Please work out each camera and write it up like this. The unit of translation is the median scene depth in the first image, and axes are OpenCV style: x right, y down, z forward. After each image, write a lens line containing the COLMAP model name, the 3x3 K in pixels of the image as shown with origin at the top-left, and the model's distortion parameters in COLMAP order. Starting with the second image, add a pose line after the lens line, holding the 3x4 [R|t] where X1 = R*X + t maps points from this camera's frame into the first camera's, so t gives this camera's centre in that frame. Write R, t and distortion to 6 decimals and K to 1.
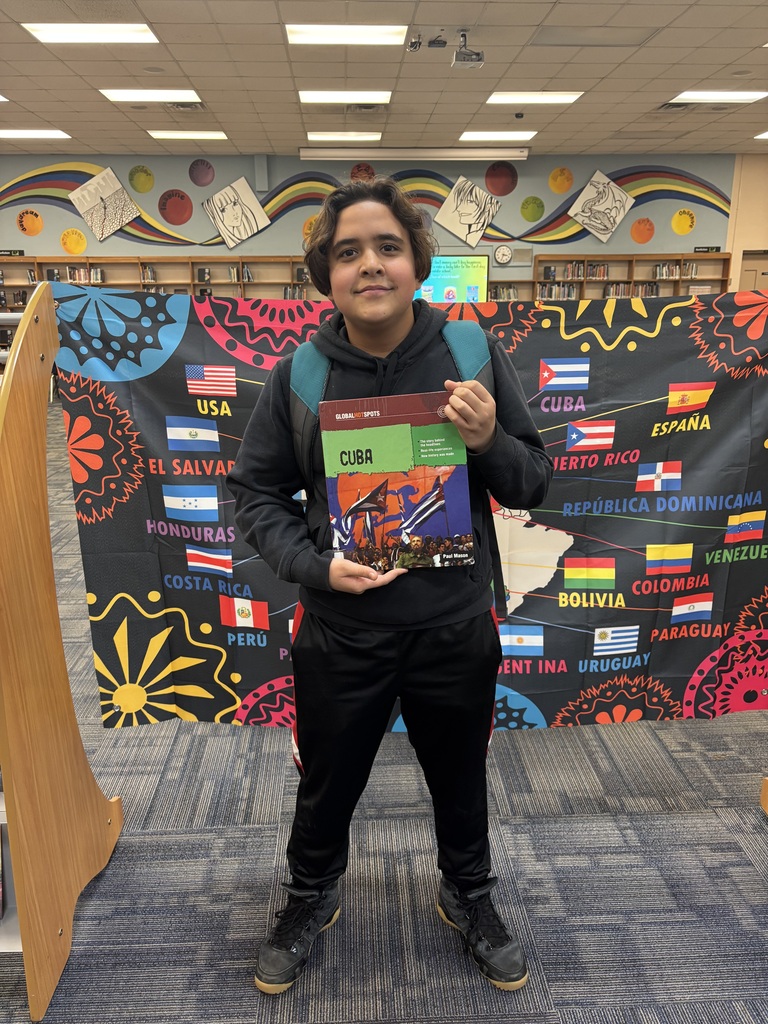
lens RADIAL K [[769.8, 0, 381.9], [0, 769.8, 508.3], [0, 0, 1]] dist [0.012250, 0.008793]
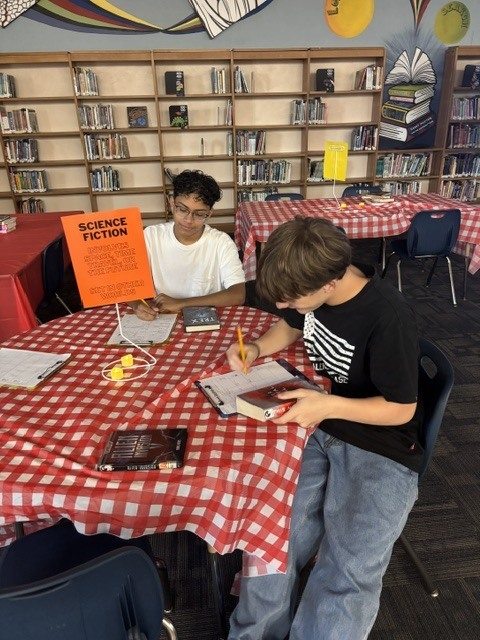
lens RADIAL K [[476.3, 0, 245.2], [0, 476.3, 320.5], [0, 0, 1]] dist [0.041614, -0.049670]
pose [[0.998211, -0.039771, 0.044648, -0.201940], [0.033332, 0.990052, 0.136694, -0.162514], [-0.049641, -0.134962, 0.989607, 0.588496]]
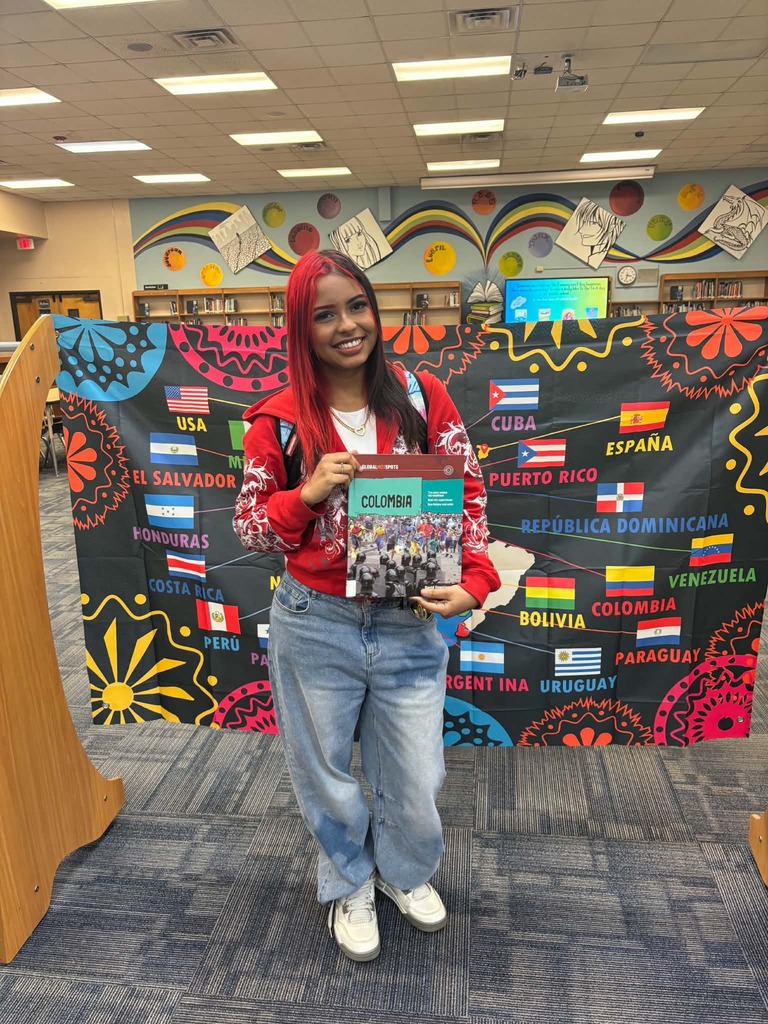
lens RADIAL K [[766.7, 0, 385.0], [0, 766.7, 512.9], [0, 0, 1]] dist [0.006350, 0.006196]
pose [[0.985102, 0.024735, -0.170184, 0.029306], [-0.028676, 0.999374, -0.020734, 0.001160], [0.169564, 0.025306, 0.985194, -0.003374]]
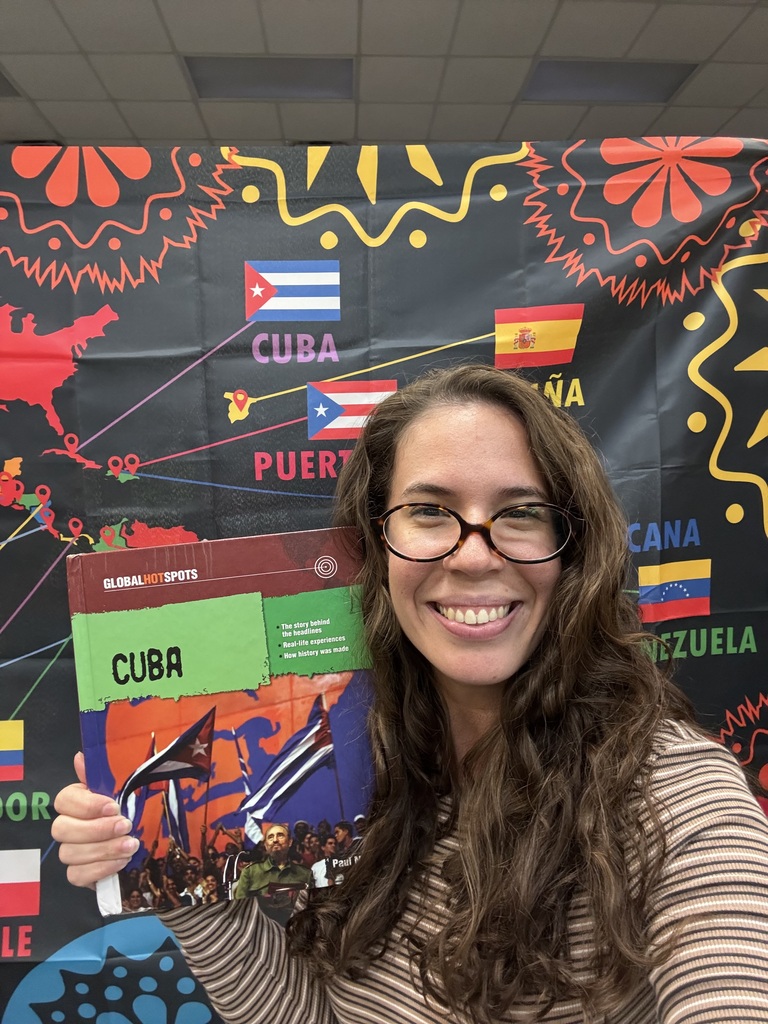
lens RADIAL K [[698.0, 0, 371.0], [0, 698.0, 513.3], [0, 0, 1]] dist [0.073608, -0.101136]
pose [[0.999955, -0.009410, -0.001220, 0.034551], [0.008988, 0.980547, -0.196077, 0.008474], [0.003041, 0.196058, 0.980588, 0.066572]]
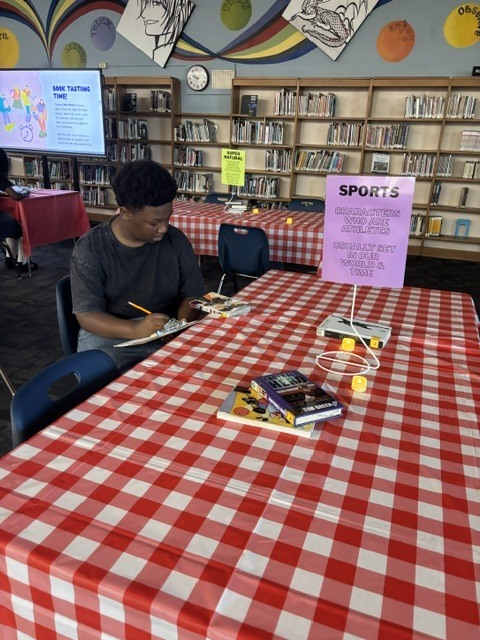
lens RADIAL K [[476.3, 0, 245.2], [0, 476.3, 320.5], [0, 0, 1]] dist [0.041614, -0.049670]
pose [[0.918138, 0.179455, -0.353297, 0.429679], [-0.153091, 0.982990, 0.101456, -0.157297], [0.365495, -0.039064, 0.929993, 0.598544]]
